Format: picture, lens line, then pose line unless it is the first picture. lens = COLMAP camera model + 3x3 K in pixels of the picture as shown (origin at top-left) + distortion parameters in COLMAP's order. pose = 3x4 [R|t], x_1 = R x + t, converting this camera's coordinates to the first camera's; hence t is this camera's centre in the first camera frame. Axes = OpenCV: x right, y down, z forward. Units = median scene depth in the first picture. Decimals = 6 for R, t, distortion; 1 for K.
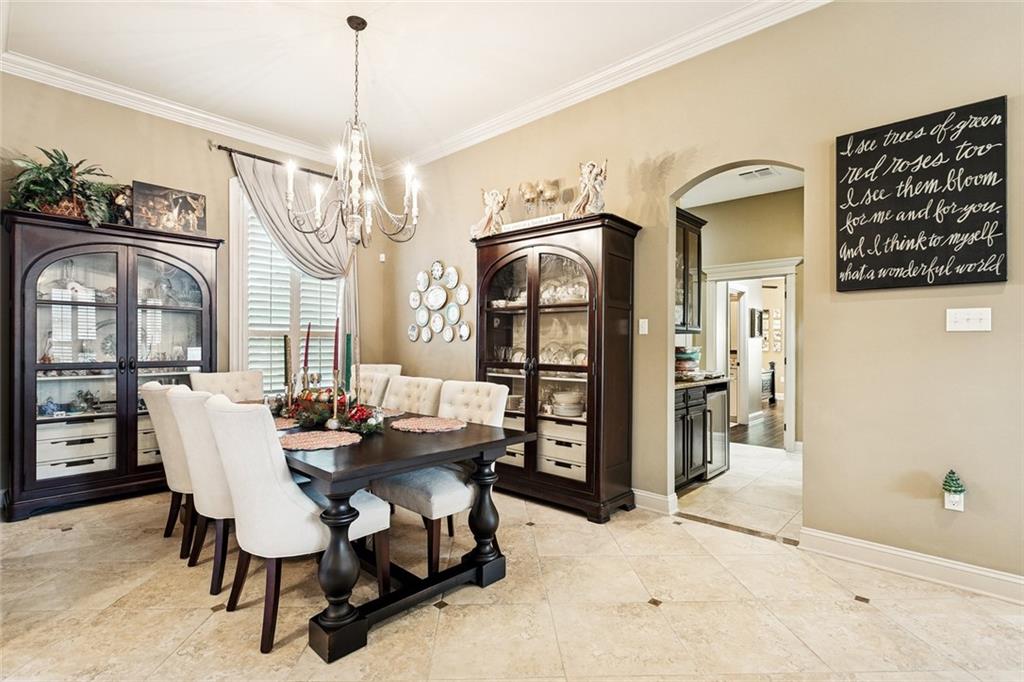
lens RADIAL K [[485.2, 0, 512.0], [0, 485.2, 341.0], [0, 0, 1]] dist [0.001763, 0.000341]
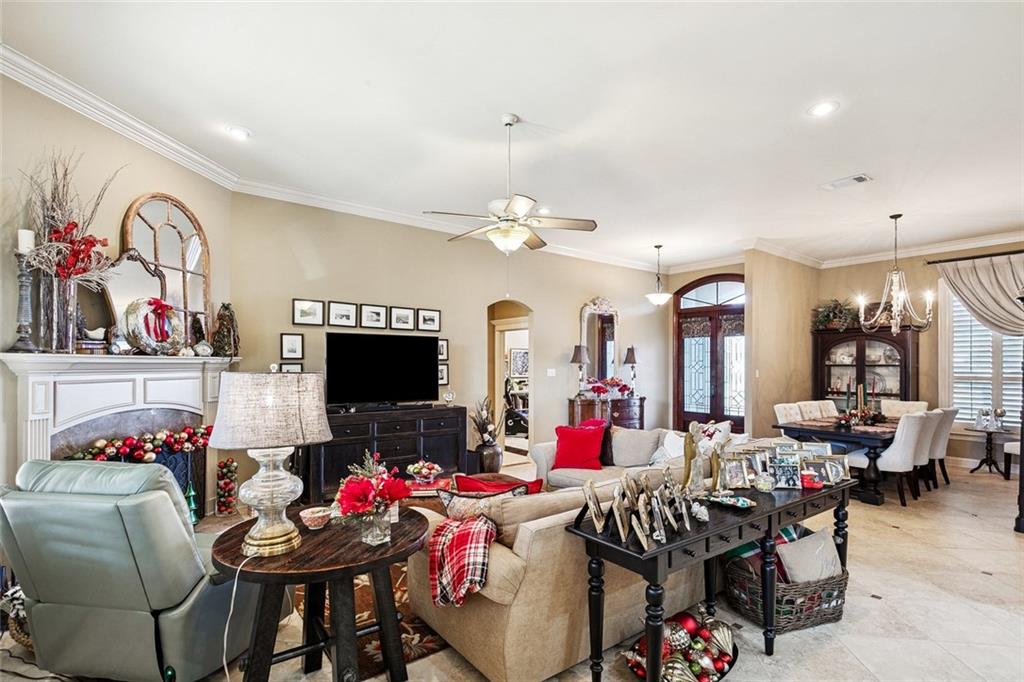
lens RADIAL K [[487.2, 0, 510.8], [0, 487.2, 364.1], [0, 0, 1]] dist [0.000509, 0.000423]
pose [[-0.169008, -0.004917, -0.985602, 1.432628], [0.001098, 0.999986, -0.005178, -0.064394], [0.985614, -0.001958, -0.169001, -0.115073]]
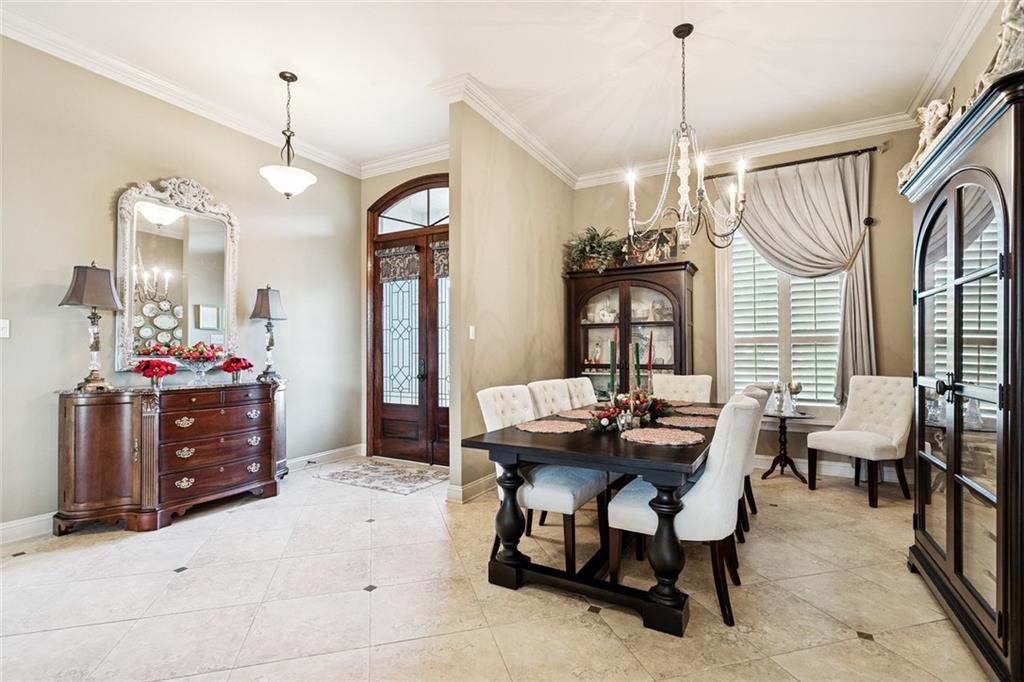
lens RADIAL K [[485.2, 0, 512.0], [0, 485.2, 341.0], [0, 0, 1]] dist [0.001763, 0.000341]
pose [[0.241175, -0.022481, -0.970221, 0.450274], [0.009025, 0.999740, -0.020922, 0.002973], [0.970440, -0.003711, 0.241315, 0.332198]]
